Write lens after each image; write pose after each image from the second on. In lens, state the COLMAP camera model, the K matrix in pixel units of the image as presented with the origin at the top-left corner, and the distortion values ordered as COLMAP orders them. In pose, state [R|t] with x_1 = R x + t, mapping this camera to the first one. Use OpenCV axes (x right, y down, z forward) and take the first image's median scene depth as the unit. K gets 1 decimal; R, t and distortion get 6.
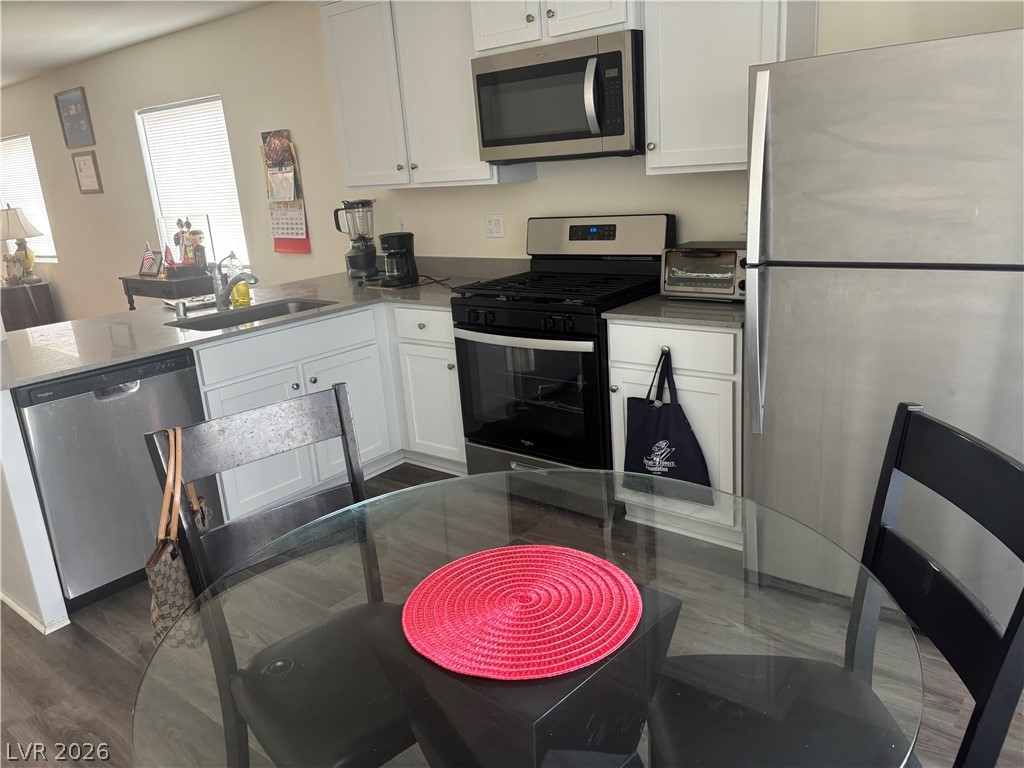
lens RADIAL K [[776.1, 0, 517.2], [0, 776.1, 384.9], [0, 0, 1]] dist [0.057344, -0.055656]
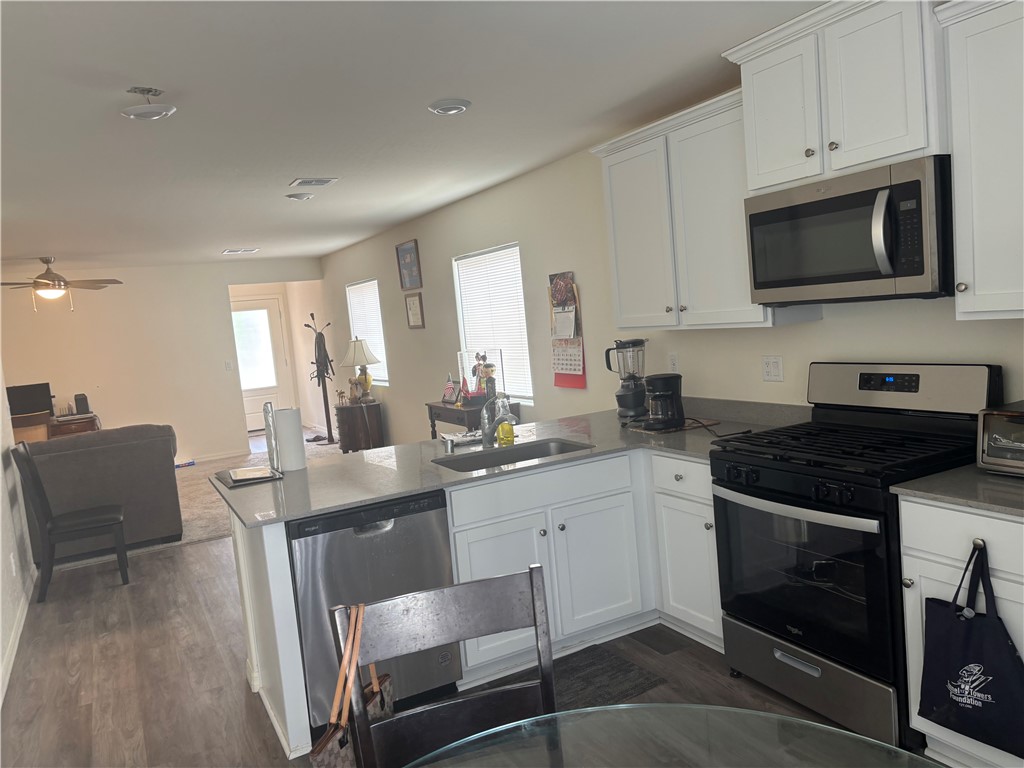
lens RADIAL K [[776.1, 0, 510.7], [0, 776.1, 393.0], [0, 0, 1]] dist [0.057344, -0.055656]
pose [[0.921650, 0.027689, -0.387034, 0.049804], [-0.081361, 0.989068, -0.122987, -0.048404], [0.379398, 0.144840, 0.913826, 0.073567]]
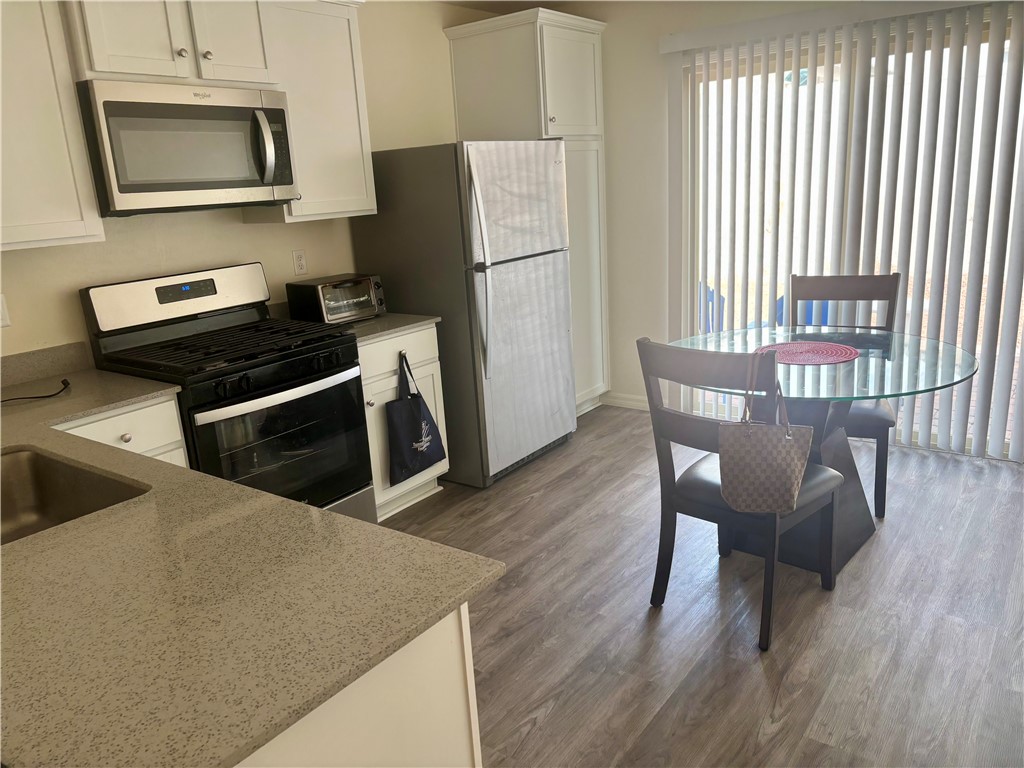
lens RADIAL K [[776.1, 0, 511.2], [0, 776.1, 383.4], [0, 0, 1]] dist [0.057344, -0.055656]
pose [[-0.046540, -0.185558, 0.981531, -0.865958], [0.333979, 0.923158, 0.190358, -0.147981], [-0.941431, 0.336670, 0.019009, 0.681277]]
